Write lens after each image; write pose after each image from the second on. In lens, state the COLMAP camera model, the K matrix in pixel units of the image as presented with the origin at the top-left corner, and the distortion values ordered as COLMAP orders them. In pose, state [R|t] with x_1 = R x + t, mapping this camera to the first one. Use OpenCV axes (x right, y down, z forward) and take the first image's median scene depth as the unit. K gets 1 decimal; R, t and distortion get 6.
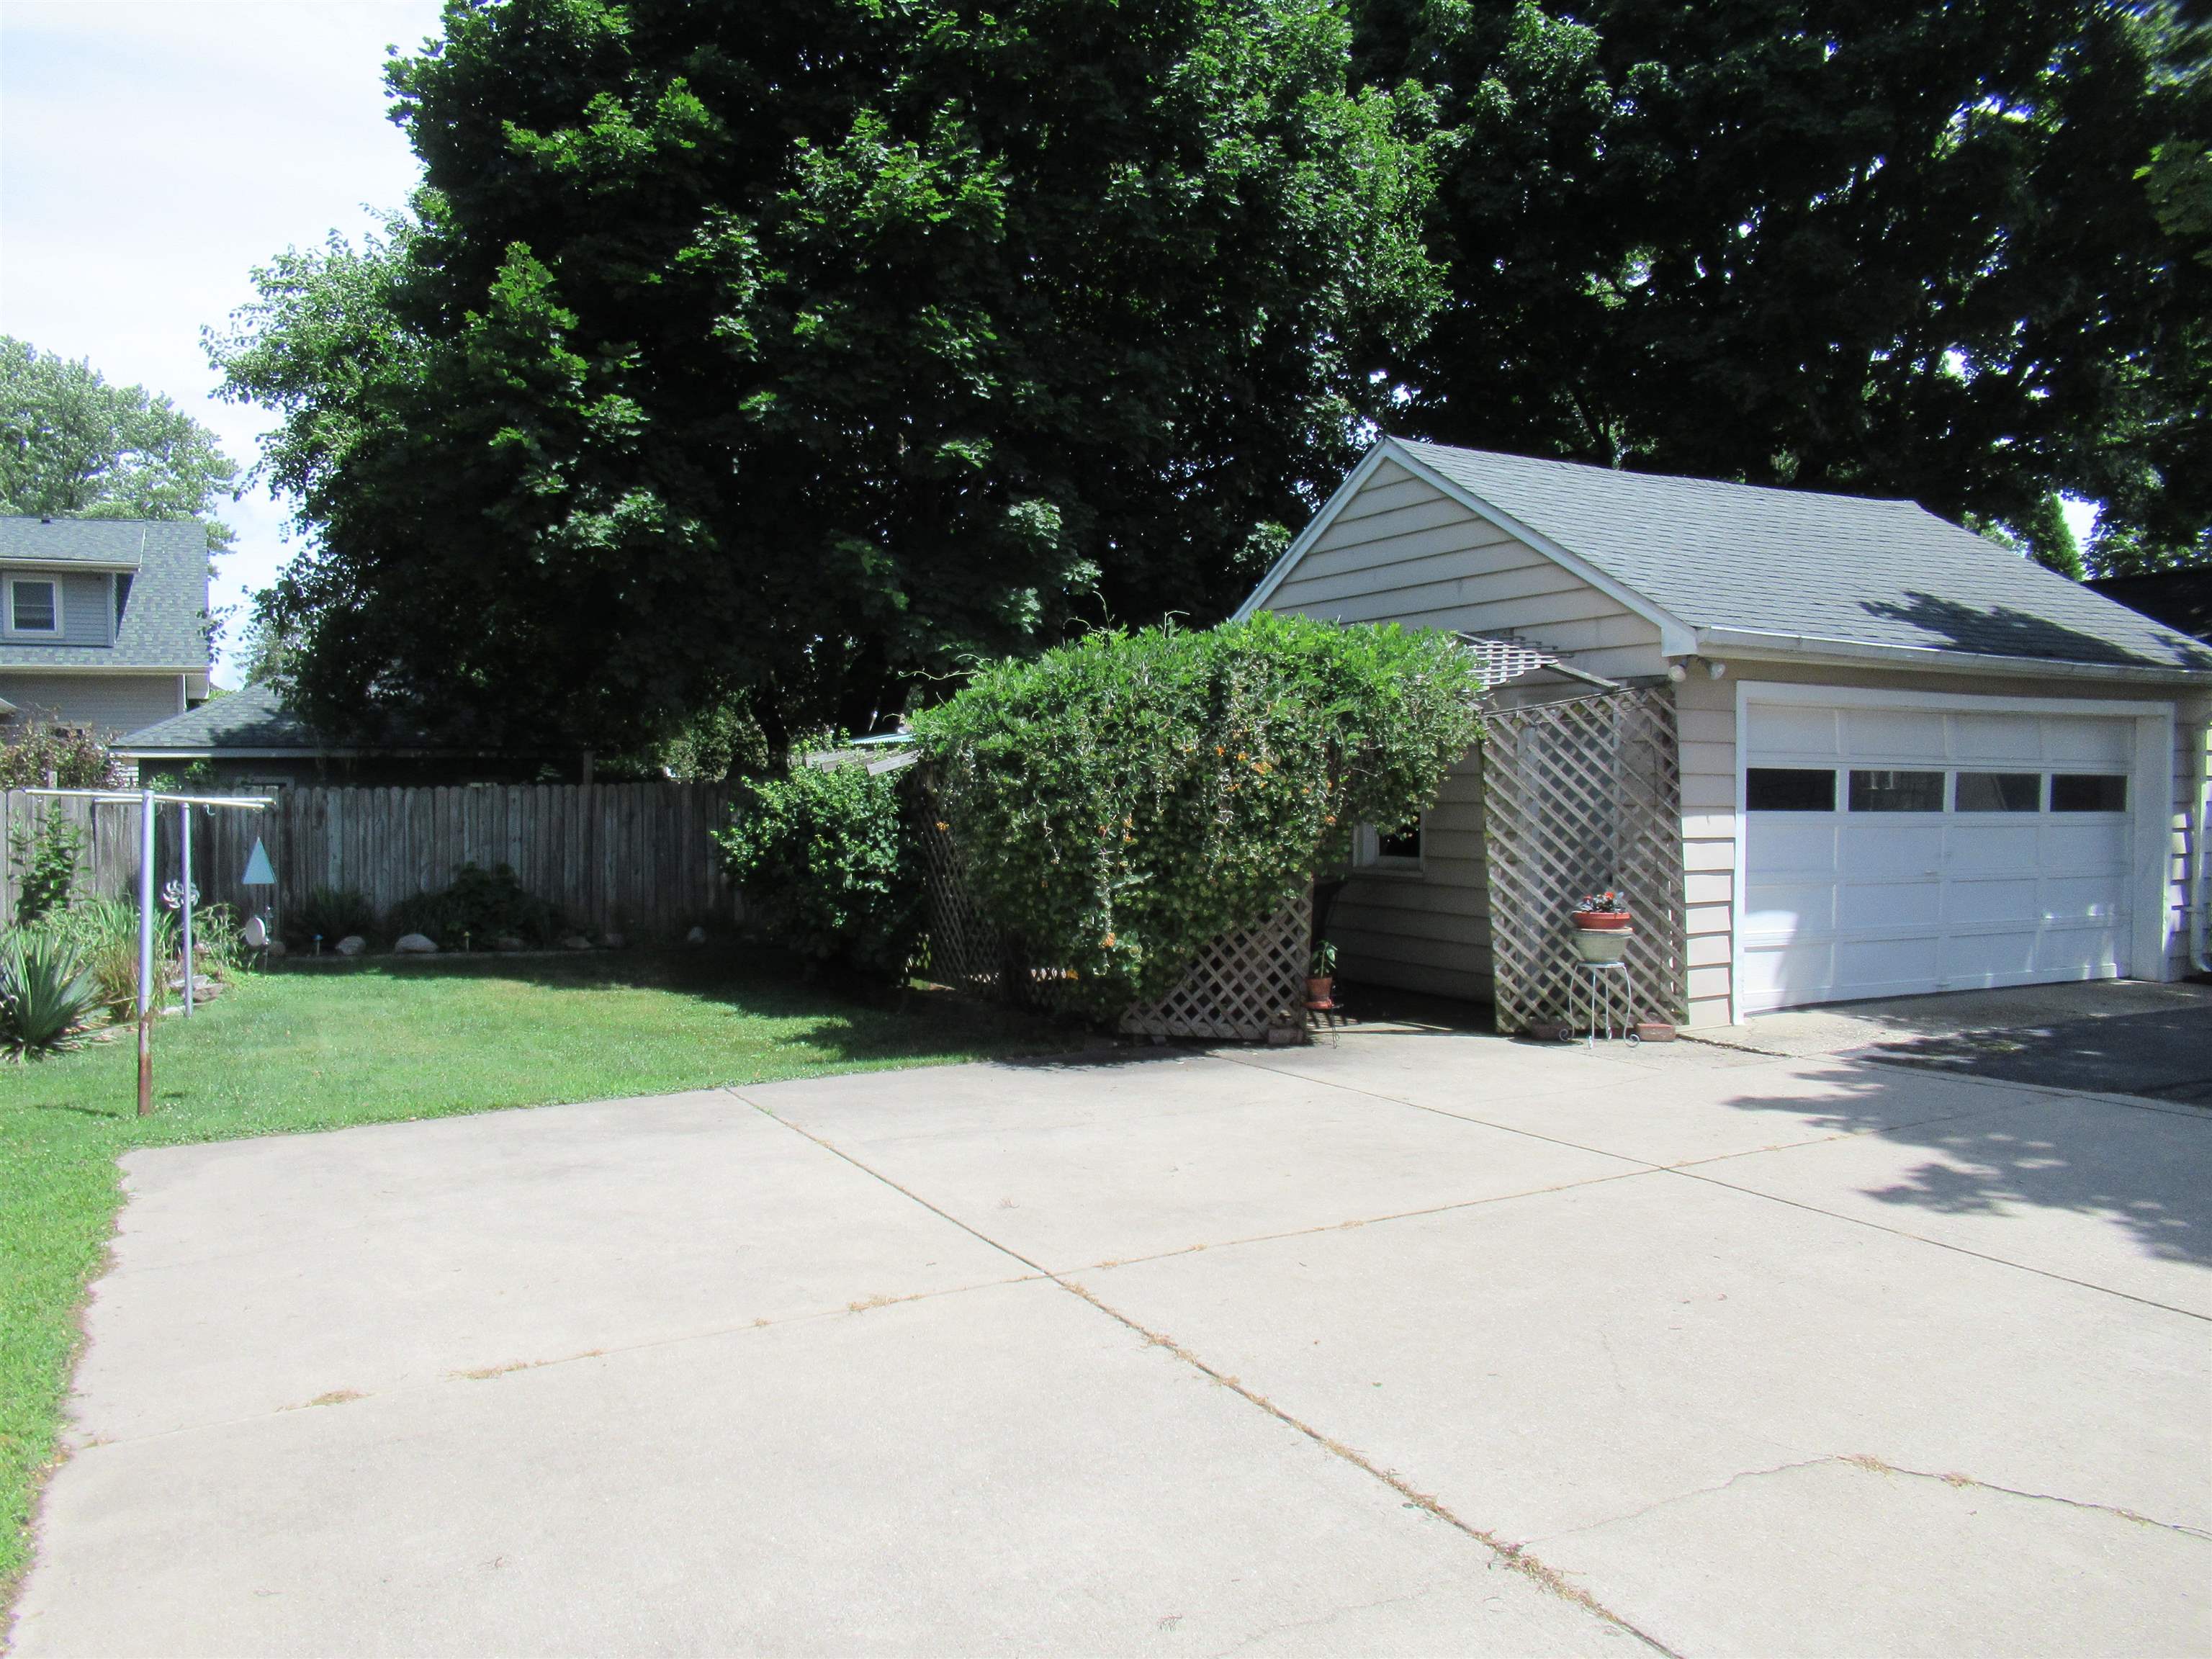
lens RADIAL K [[1664.8, 0, 1106.8], [0, 1664.8, 809.0], [0, 0, 1]] dist [-0.000044, 0.005000]
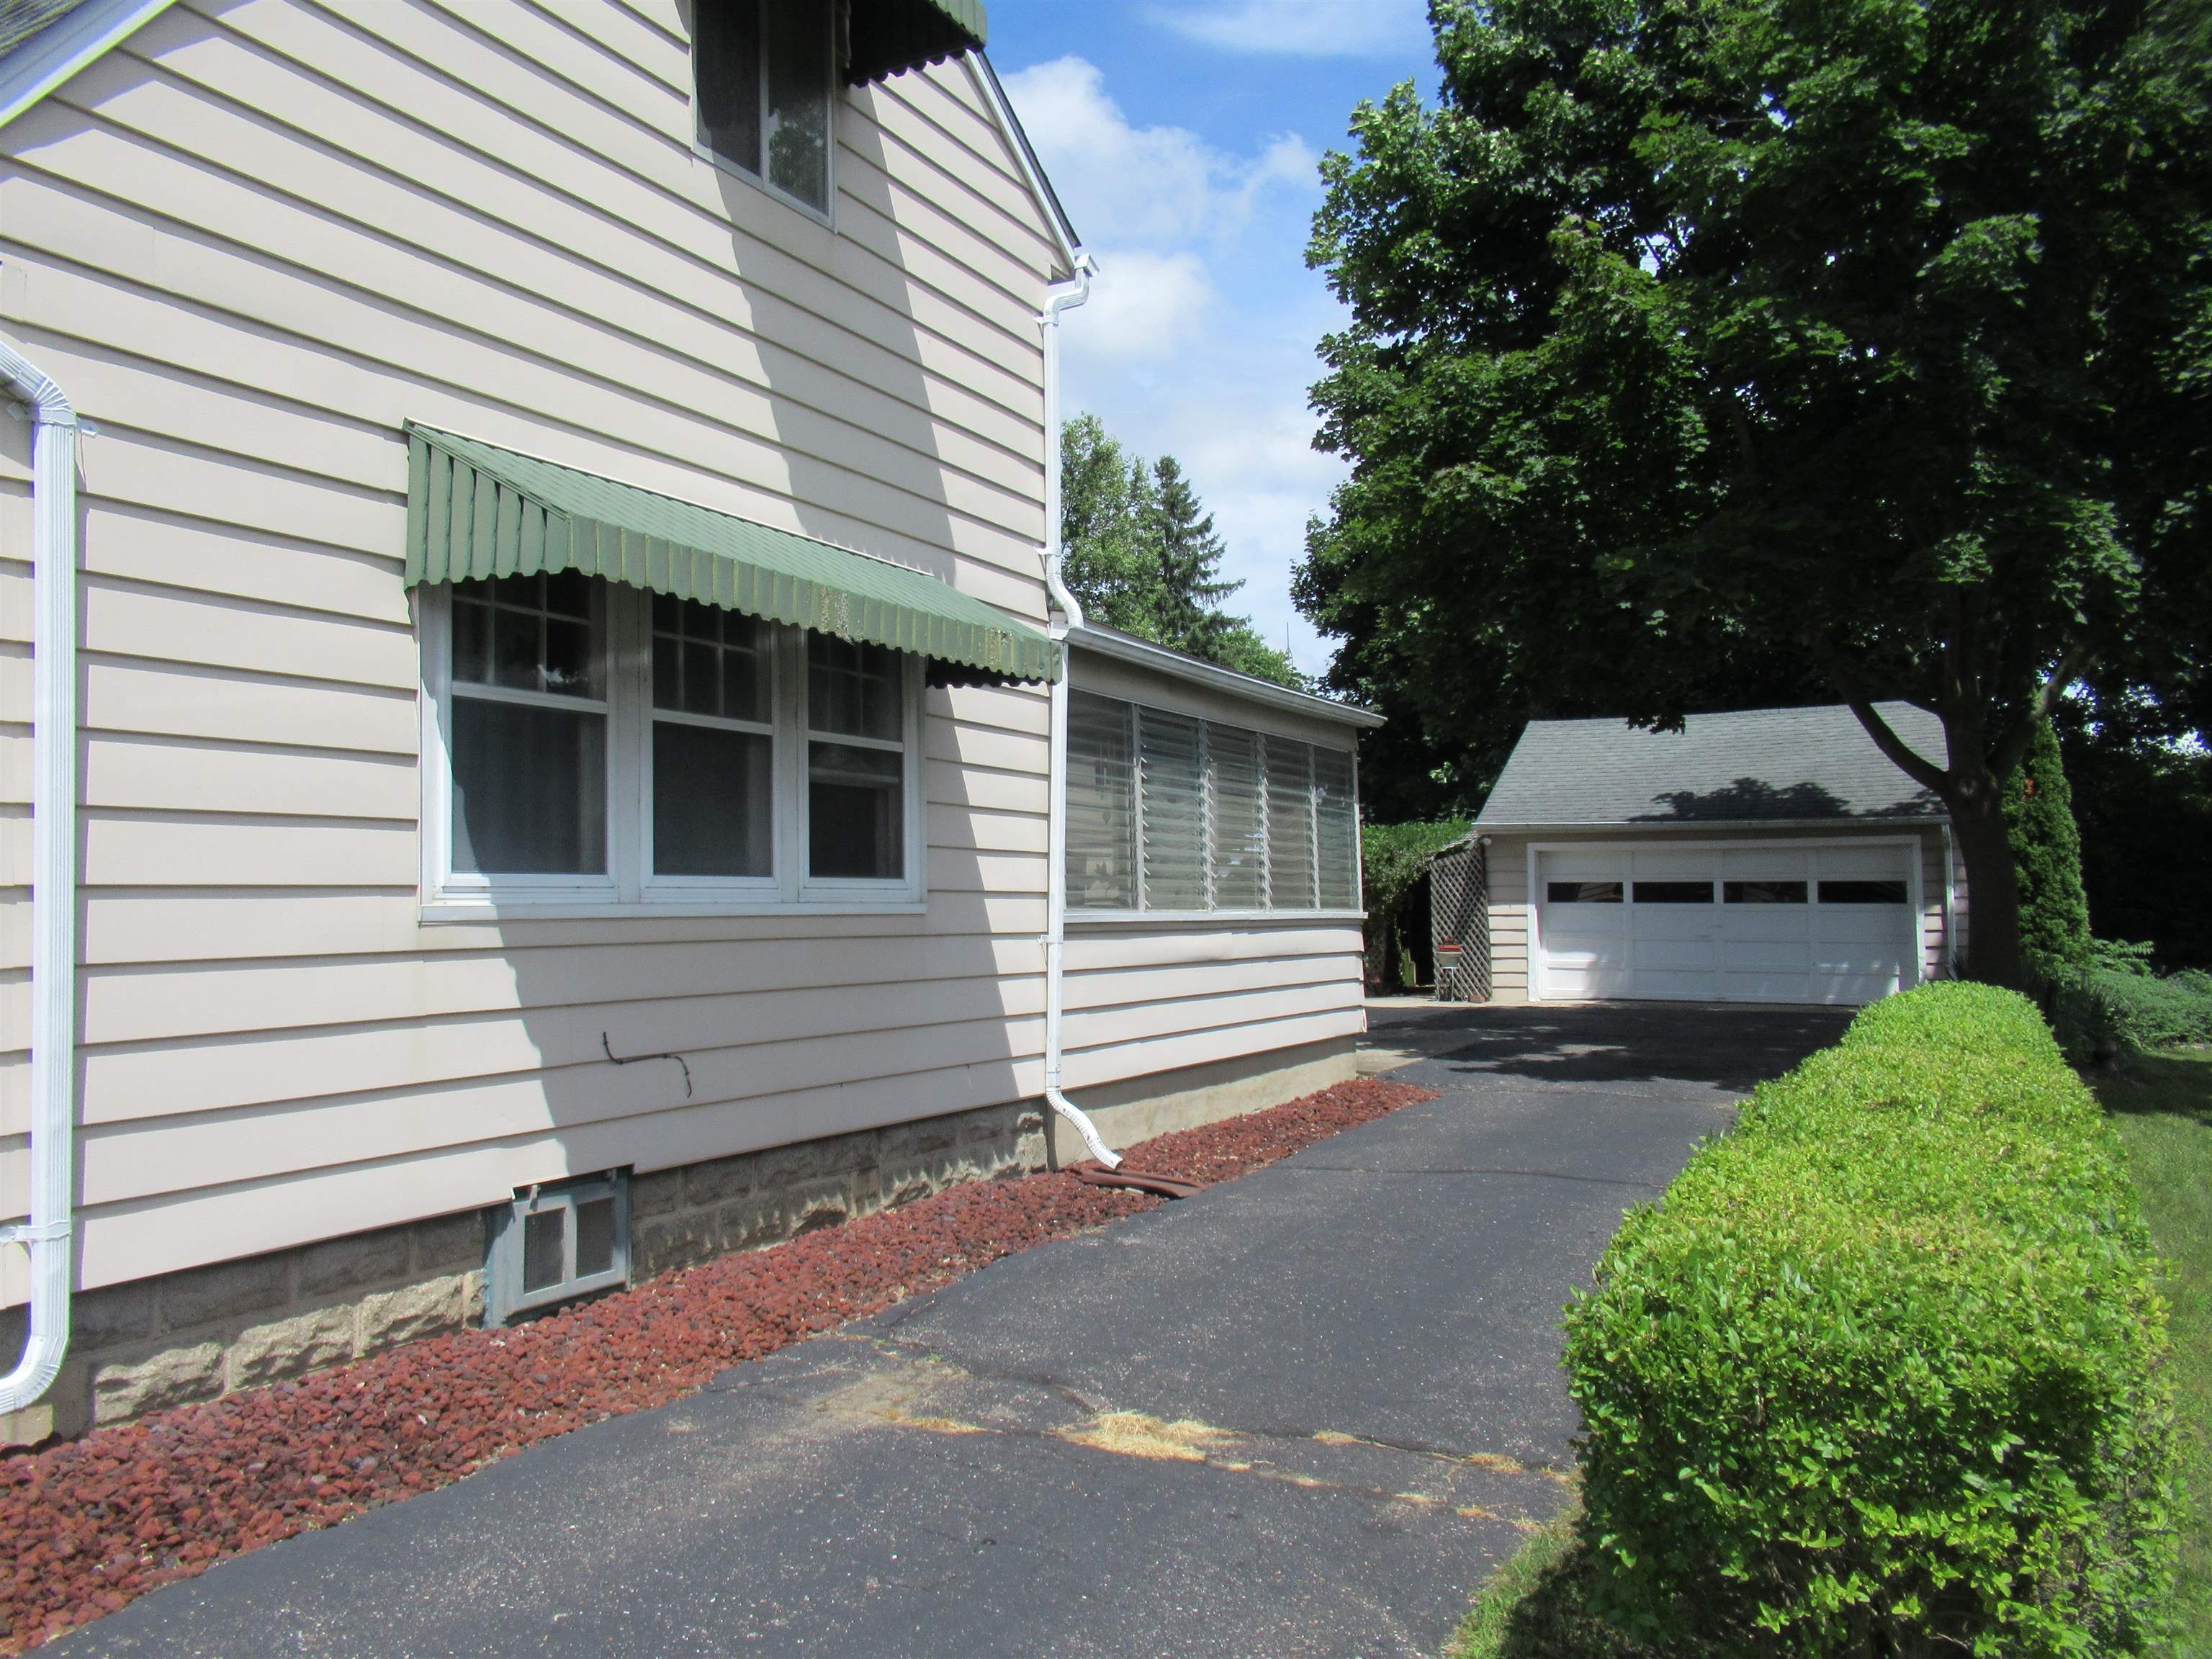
lens RADIAL K [[1664.8, 0, 1126.2], [0, 1664.8, 819.1], [0, 0, 1]] dist [-0.000044, 0.005000]
pose [[0.545075, -0.041678, -0.837351, 1.736101], [0.000411, 0.998777, -0.049445, -0.000262], [0.838387, 0.026607, 0.544425, -0.564075]]
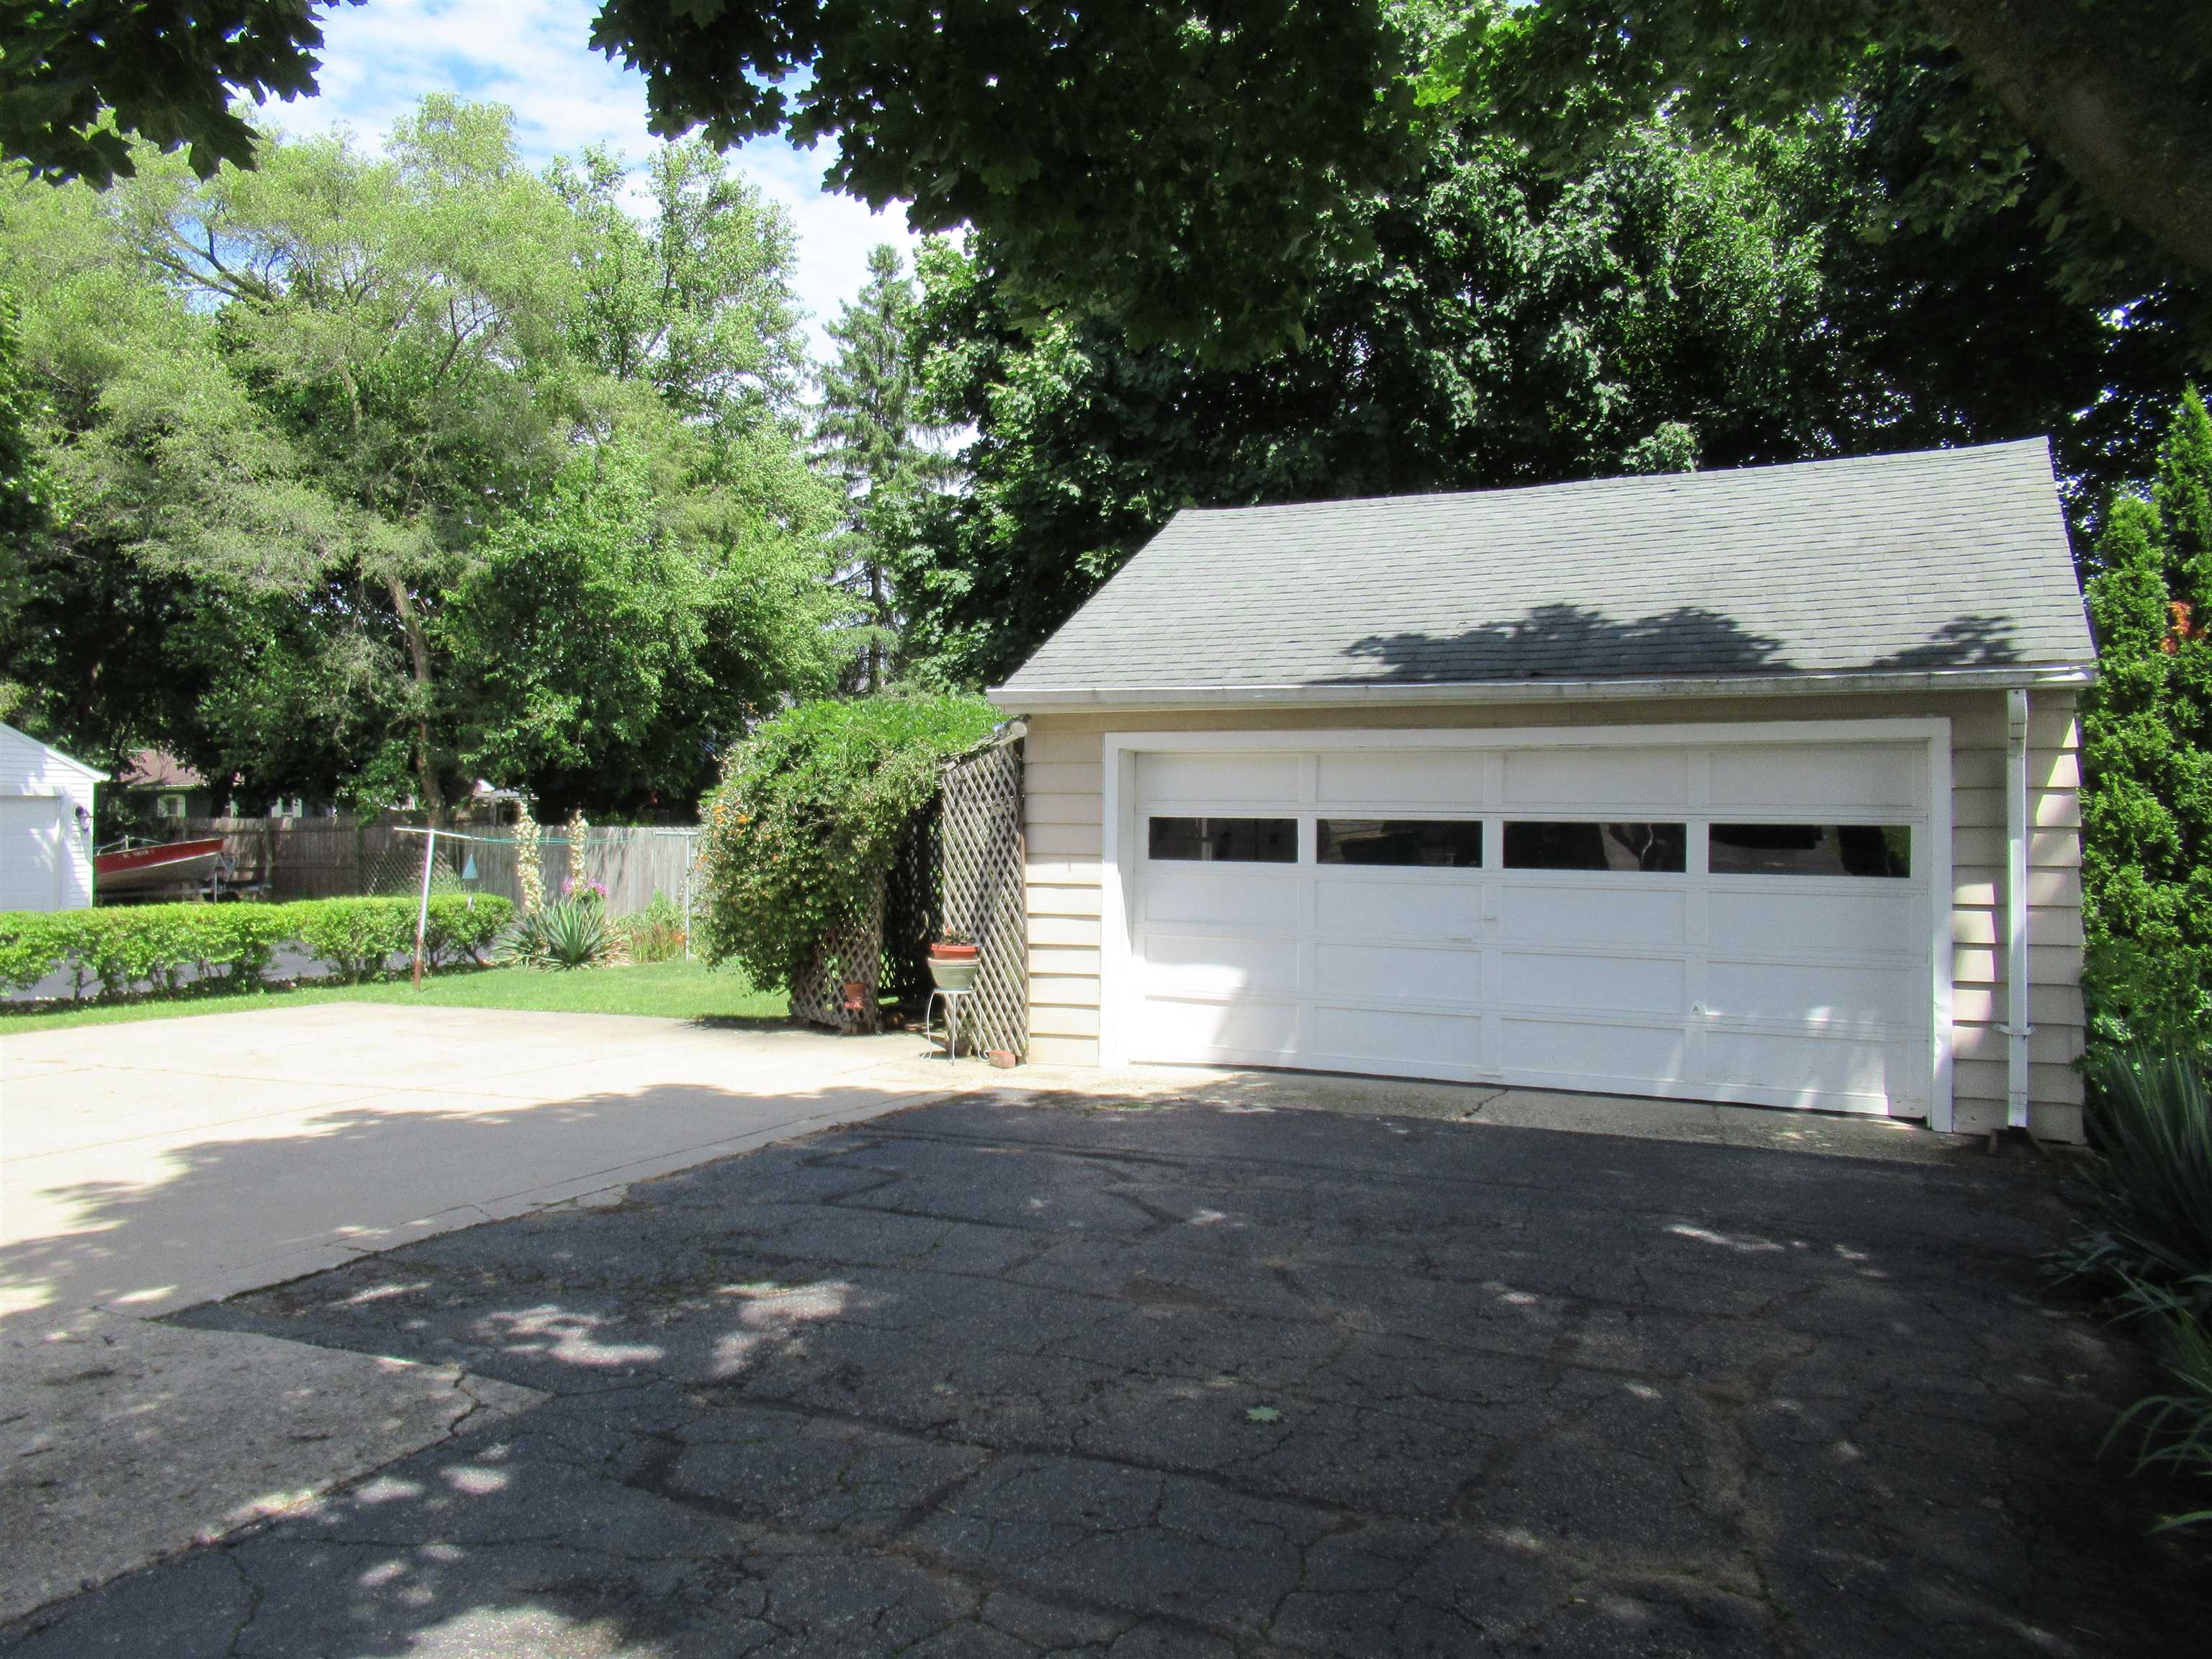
lens RADIAL K [[1664.8, 0, 1096.9], [0, 1664.8, 830.3], [0, 0, 1]] dist [-0.000044, 0.005000]
pose [[0.579367, 0.009761, -0.815009, 1.099706], [-0.013208, 0.999909, 0.002586, -0.017345], [0.814960, 0.009266, 0.579443, 0.365453]]
